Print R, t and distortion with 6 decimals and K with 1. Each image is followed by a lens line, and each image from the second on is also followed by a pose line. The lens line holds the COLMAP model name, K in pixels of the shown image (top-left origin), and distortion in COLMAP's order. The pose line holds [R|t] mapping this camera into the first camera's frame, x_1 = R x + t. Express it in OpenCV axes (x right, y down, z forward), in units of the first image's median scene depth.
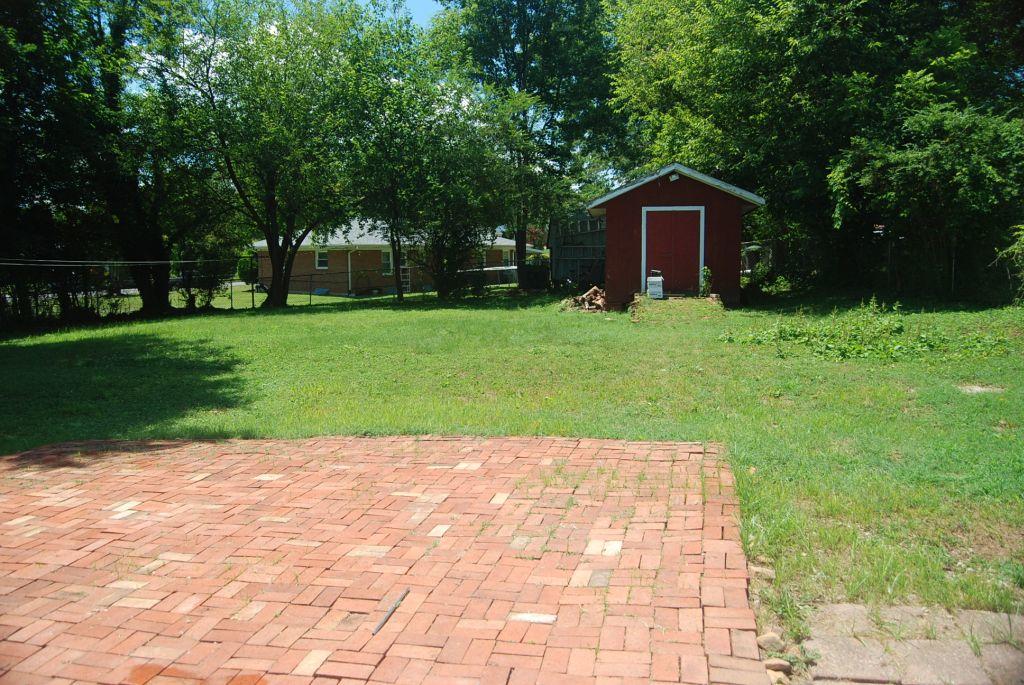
lens RADIAL K [[808.6, 0, 512.0], [0, 808.6, 342.5], [0, 0, 1]] dist [-0.091935, 0.051305]
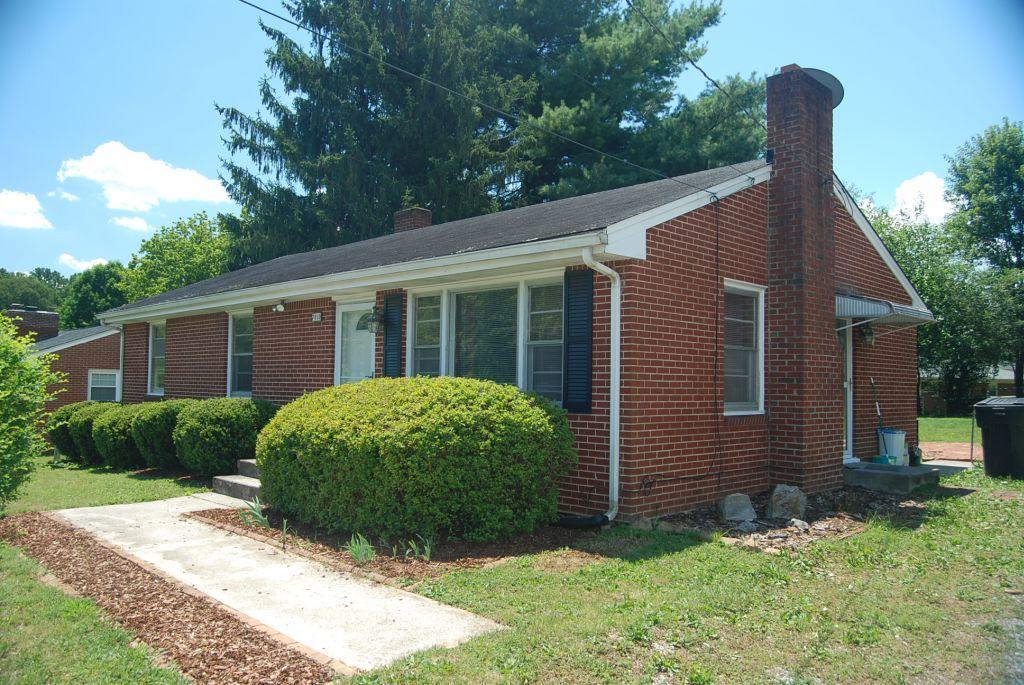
lens RADIAL K [[808.6, 0, 512.0], [0, 808.6, 342.5], [0, 0, 1]] dist [-0.091935, 0.051305]
pose [[0.826922, -0.003621, -0.562305, 0.060986], [-0.085165, 0.987637, -0.131603, 0.077962], [0.555829, 0.156714, 0.816391, -0.643928]]
